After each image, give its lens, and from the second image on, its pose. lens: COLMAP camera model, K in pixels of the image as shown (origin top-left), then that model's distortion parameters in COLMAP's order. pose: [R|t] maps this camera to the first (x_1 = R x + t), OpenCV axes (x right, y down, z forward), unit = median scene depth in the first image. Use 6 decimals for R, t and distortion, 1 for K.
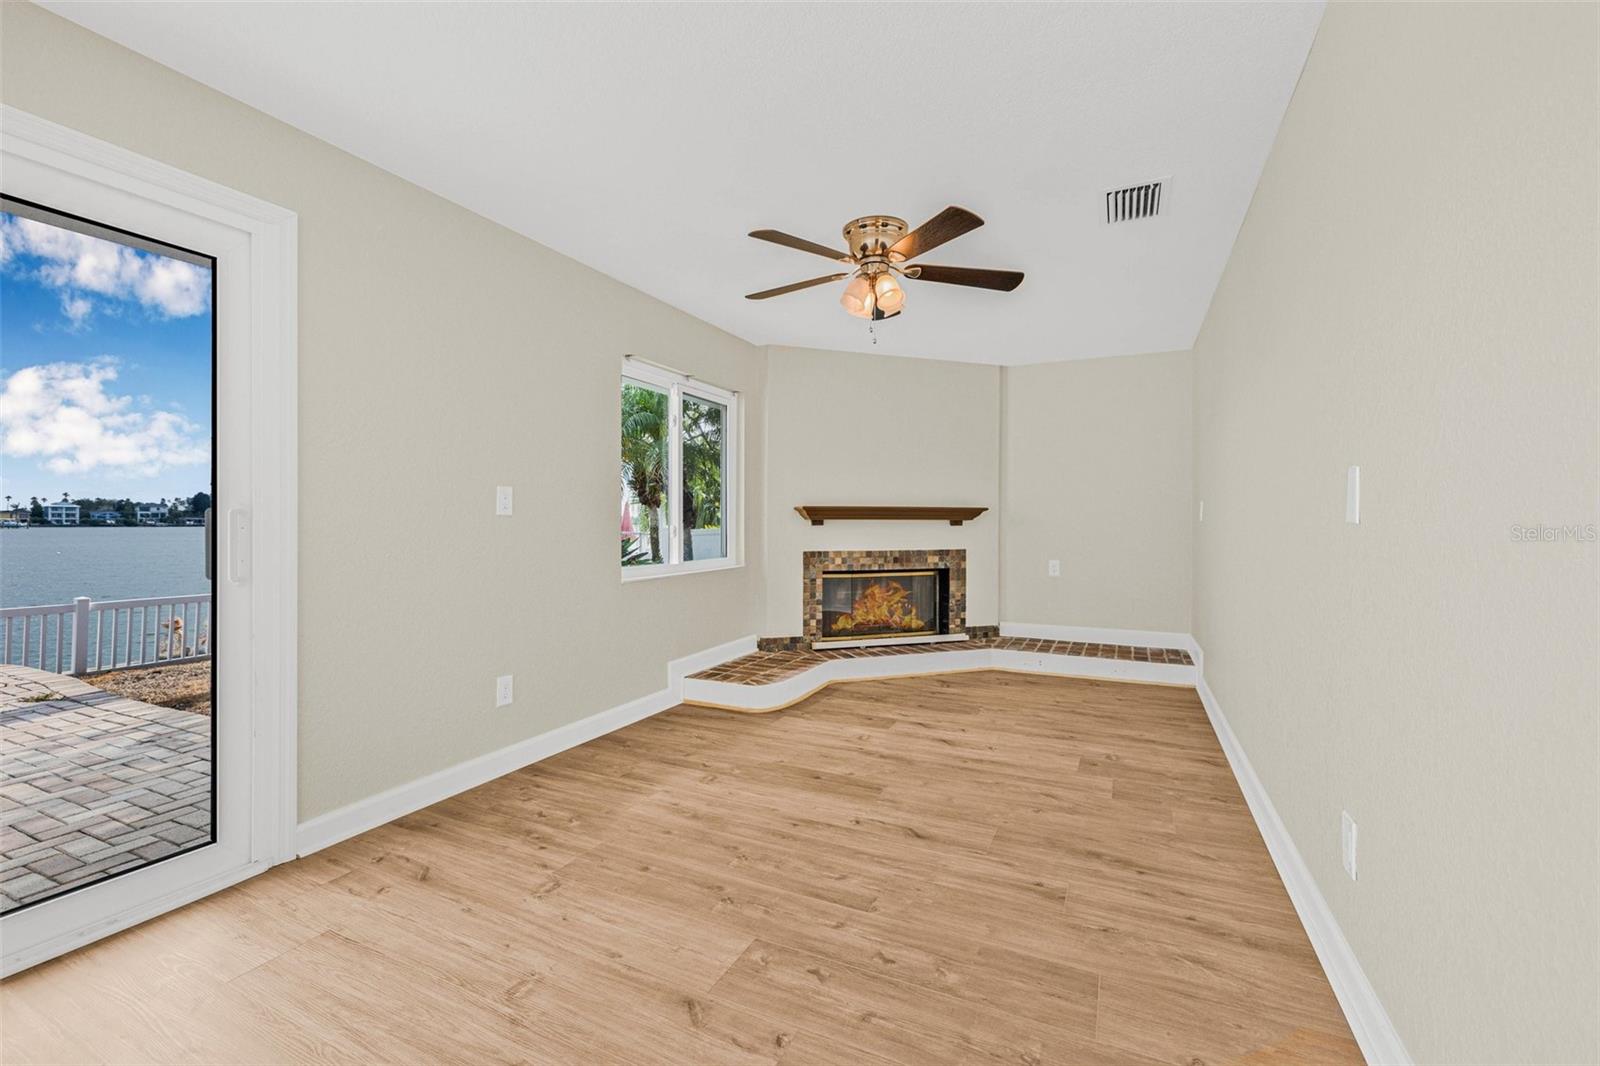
lens RADIAL K [[679.0, 0, 798.7], [0, 679.0, 516.1], [0, 0, 1]] dist [-0.001852, 0.001202]
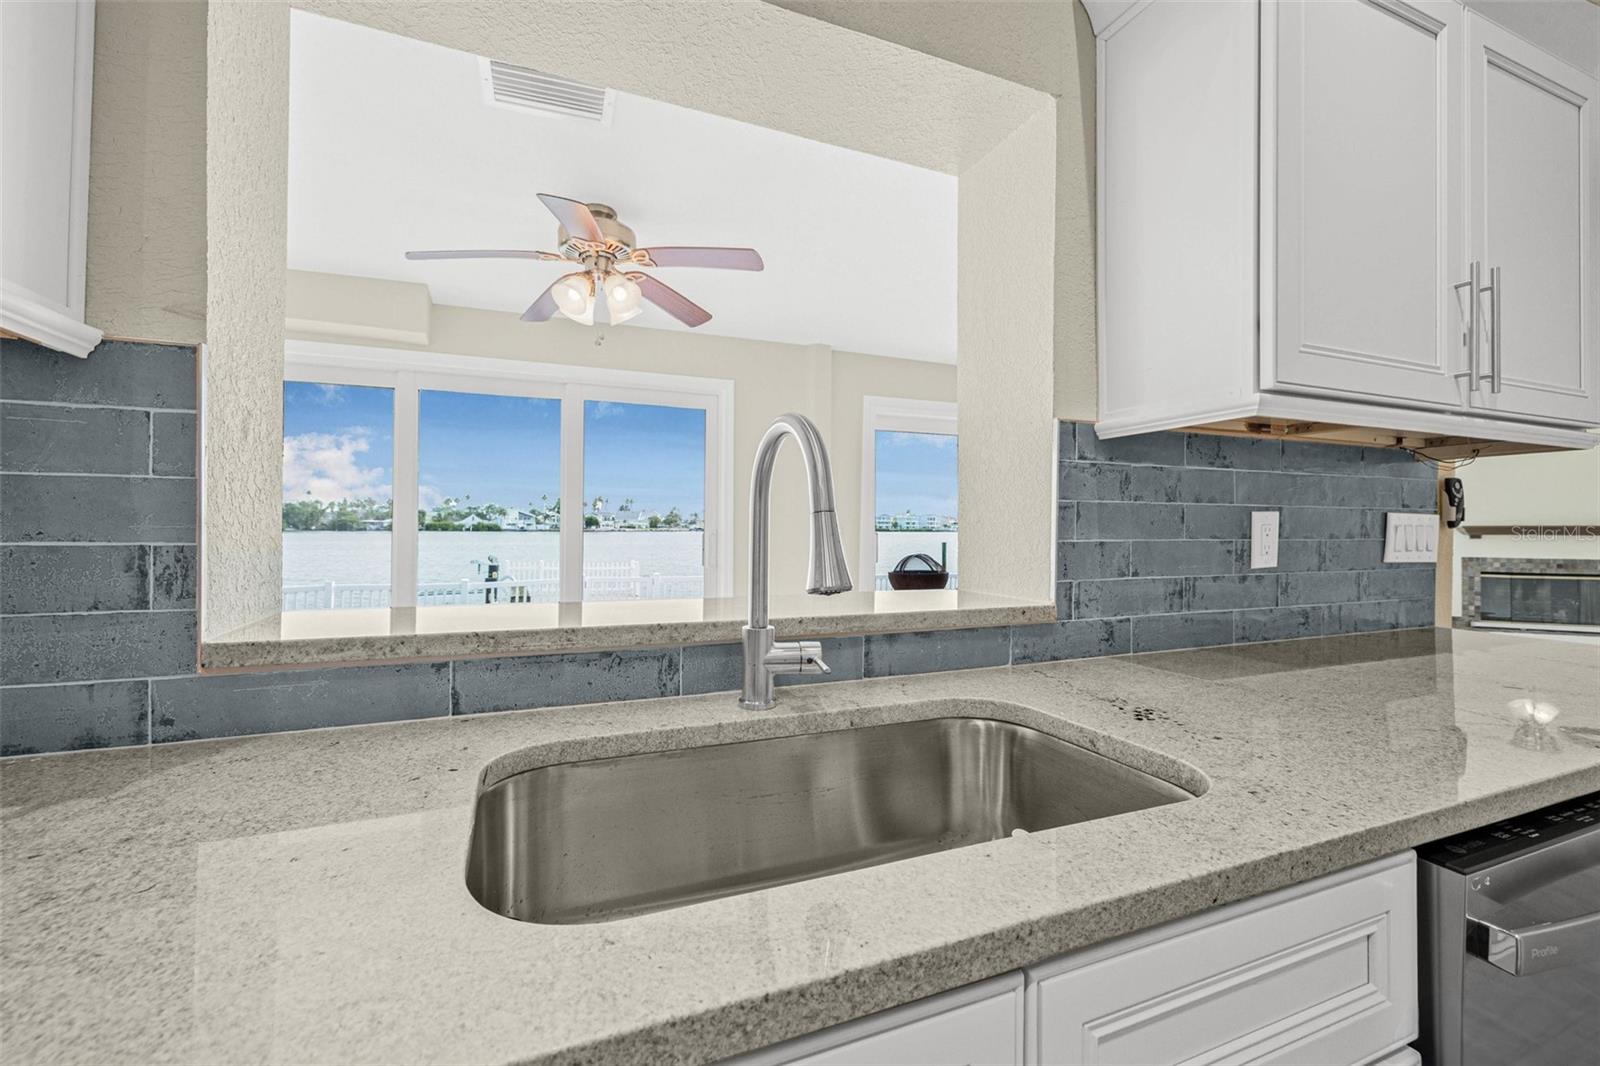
lens RADIAL K [[679.0, 0, 798.7], [0, 679.0, 515.1], [0, 0, 1]] dist [-0.001852, 0.001202]
pose [[0.752764, -0.007808, -0.658244, -0.100670], [0.000266, 0.999933, -0.011556, -0.019456], [0.658291, 0.008524, 0.752716, -0.969063]]
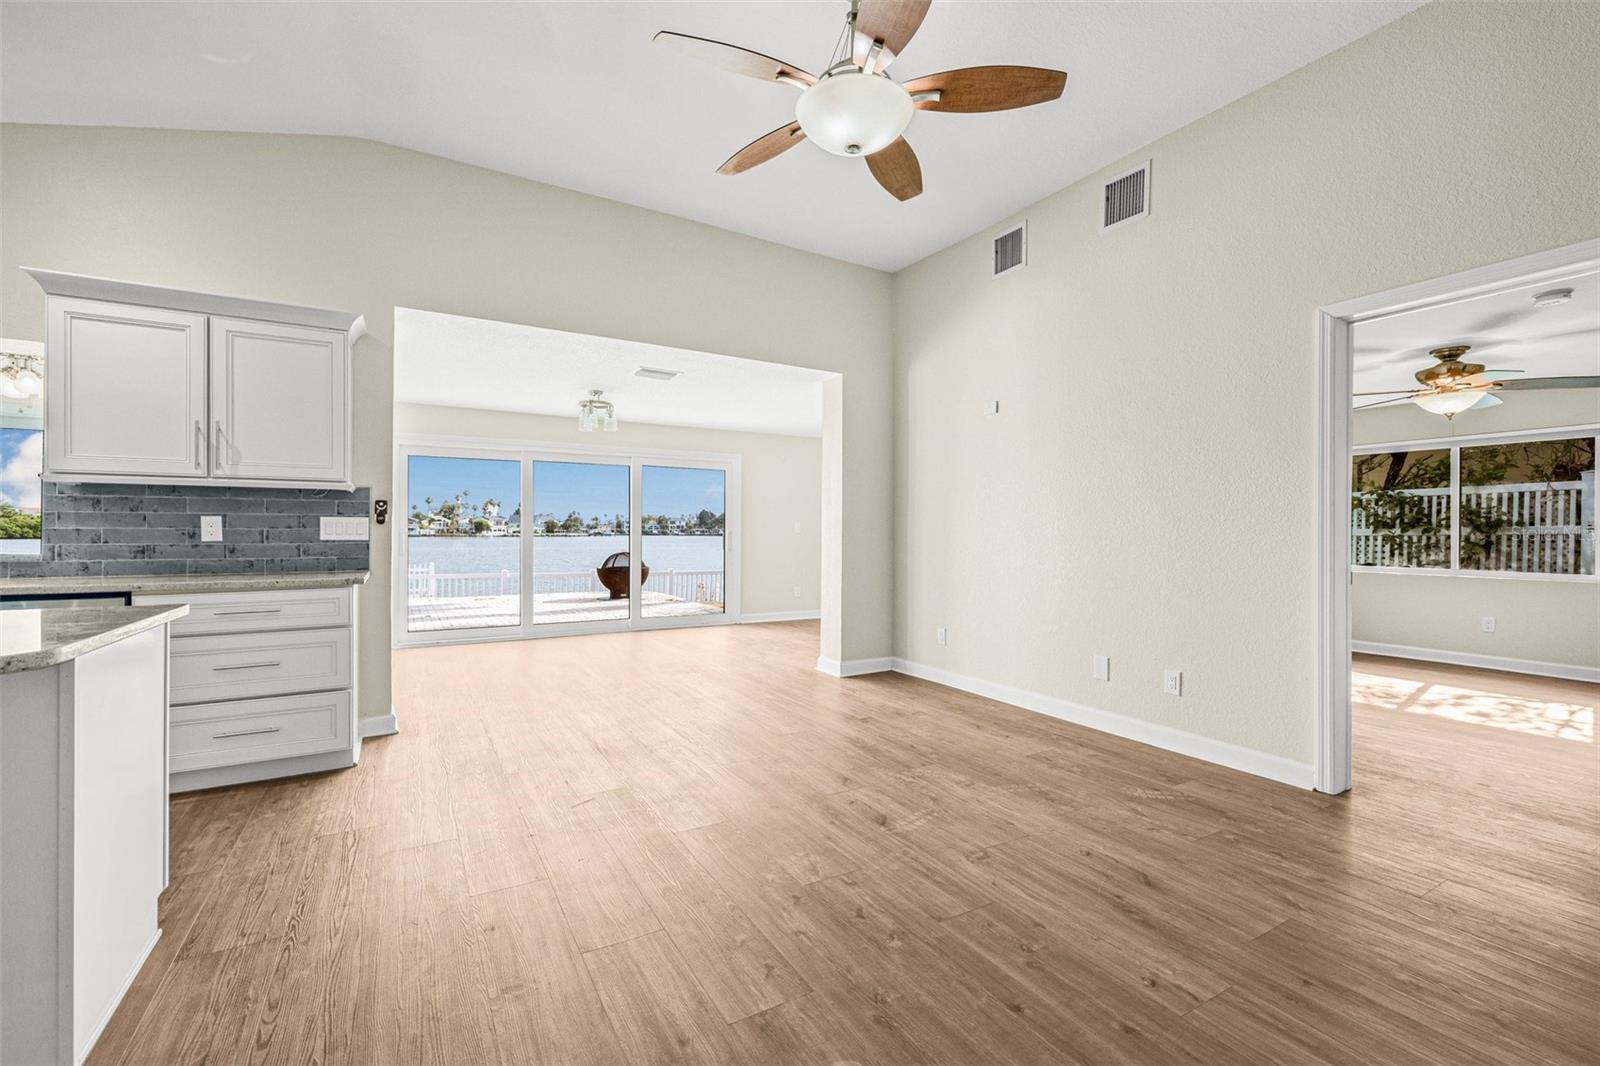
lens RADIAL K [[679.0, 0, 798.0], [0, 679.0, 533.5], [0, 0, 1]] dist [-0.001852, 0.001202]
pose [[0.834275, 0.004405, -0.551332, 0.698638], [0.000465, 0.999962, 0.008692, -0.012837], [0.551349, -0.007508, 0.834241, -0.851397]]
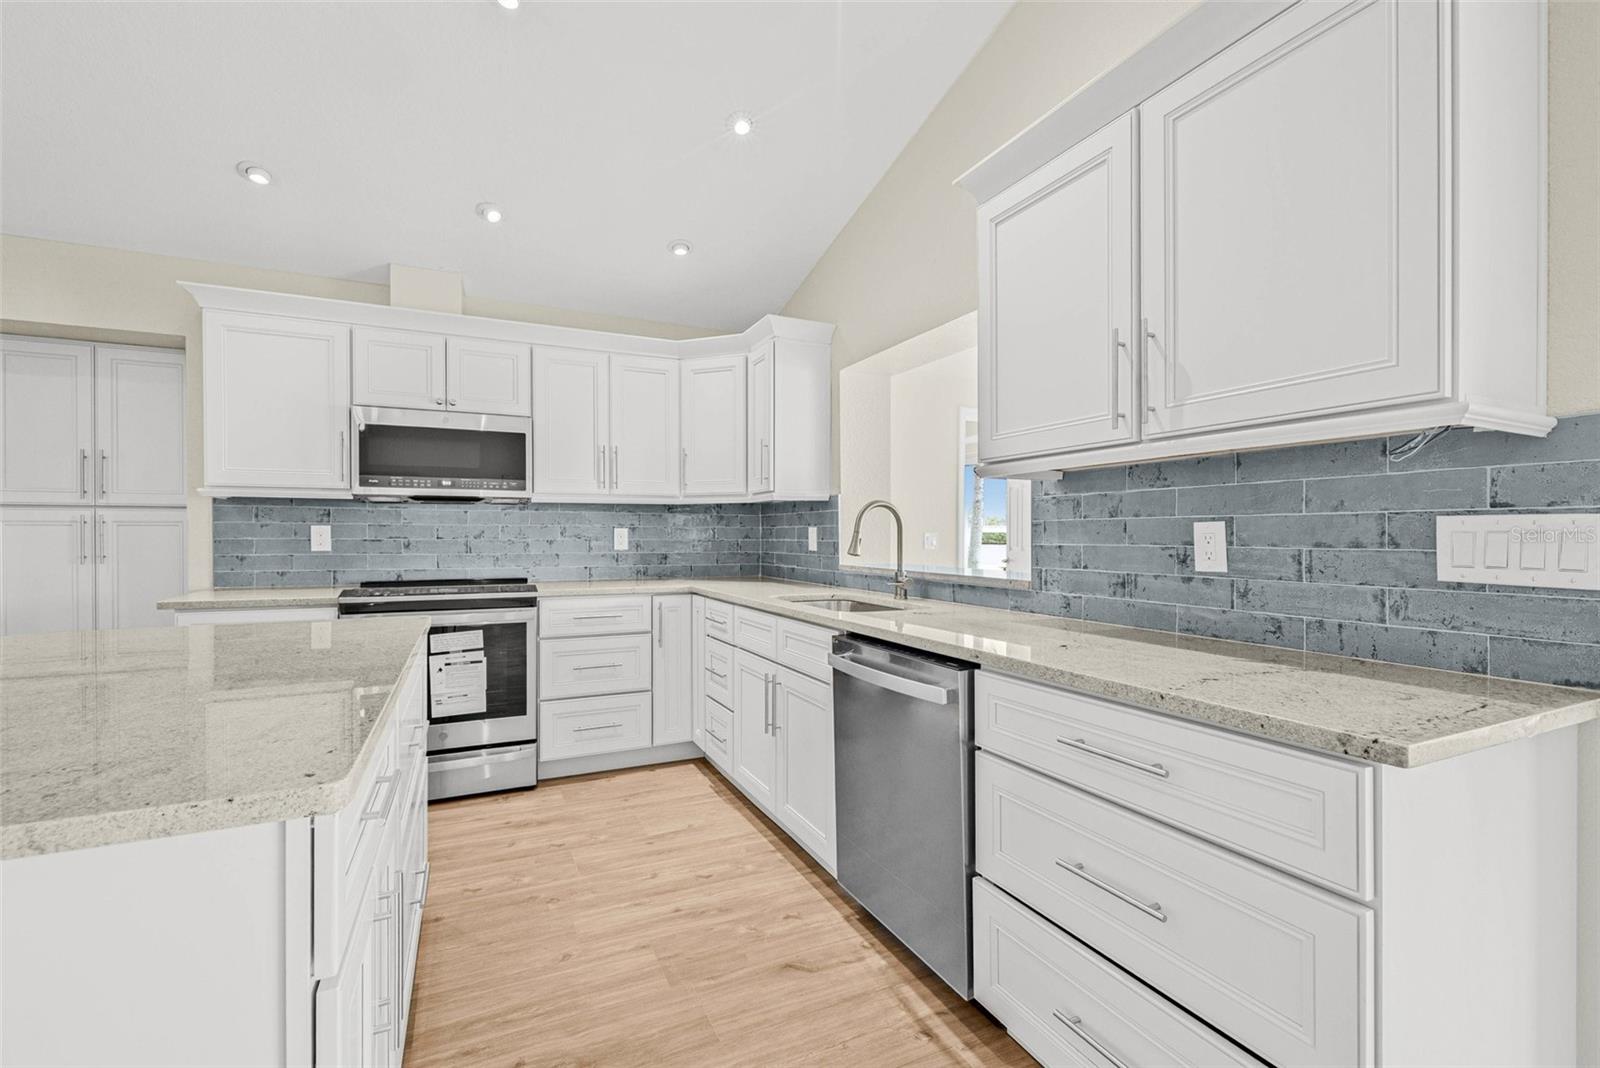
lens RADIAL K [[679.0, 0, 789.7], [0, 679.0, 536.4], [0, 0, 1]] dist [-0.001852, 0.001202]
pose [[-0.619814, 0.000767, -0.784749, 0.244011], [0.005951, 0.999975, -0.003723, -0.017171], [0.784727, -0.006978, -0.619803, -0.570771]]
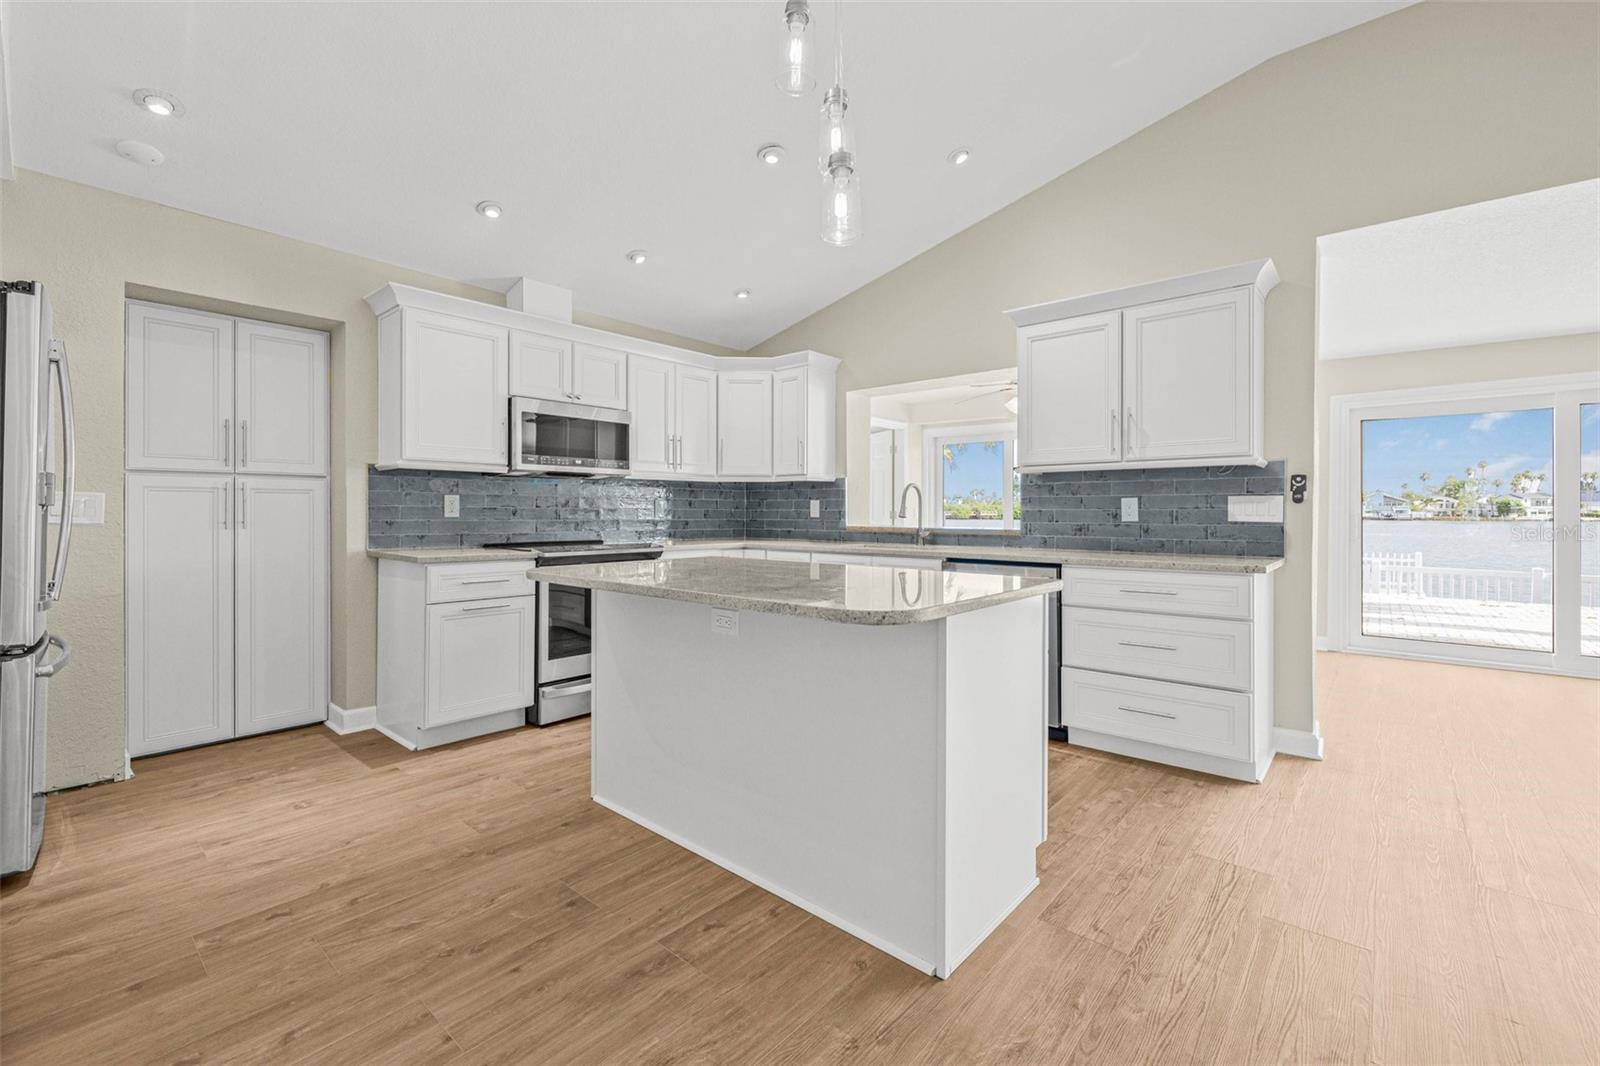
lens RADIAL K [[679.0, 0, 785.8], [0, 679.0, 513.1], [0, 0, 1]] dist [-0.001852, 0.001202]
pose [[-0.263626, 0.000762, -0.964625, 0.631600], [0.005863, 0.999982, -0.000813, -0.010014], [0.964607, -0.005870, -0.263626, -0.773730]]
